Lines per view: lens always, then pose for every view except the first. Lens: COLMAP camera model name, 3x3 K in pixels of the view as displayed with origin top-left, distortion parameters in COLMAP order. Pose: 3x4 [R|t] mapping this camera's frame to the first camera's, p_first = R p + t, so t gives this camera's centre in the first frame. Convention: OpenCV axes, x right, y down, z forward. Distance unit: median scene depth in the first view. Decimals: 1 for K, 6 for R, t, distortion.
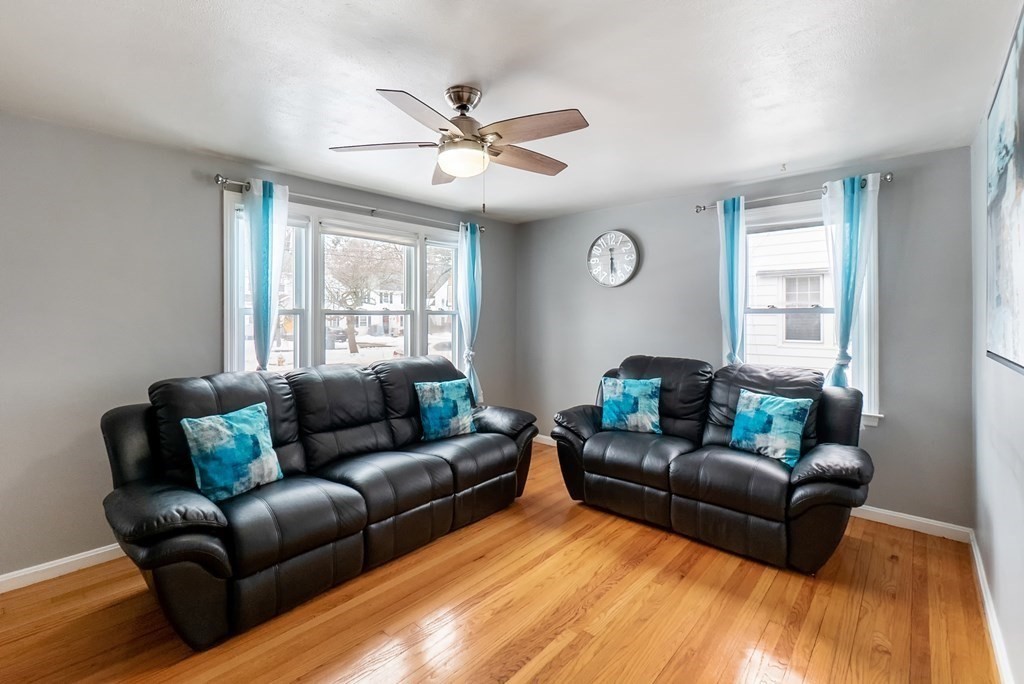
lens RADIAL K [[465.7, 0, 480.4], [0, 465.7, 322.6], [0, 0, 1]] dist [0.000079, 0.000007]
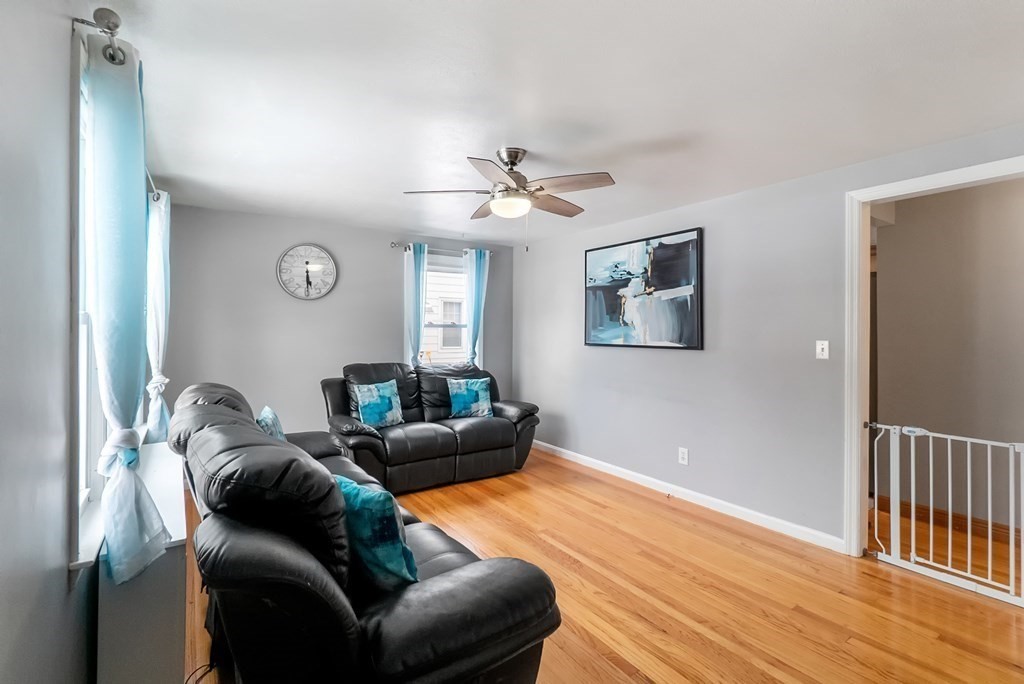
lens RADIAL K [[469.2, 0, 511.1], [0, 469.2, 342.8], [0, 0, 1]] dist [-0.000733, -0.000090]
pose [[0.208605, -0.027305, 0.977619, -0.879046], [0.009420, 0.999620, 0.025910, -0.008067], [-0.977955, 0.003804, 0.208783, 0.508395]]
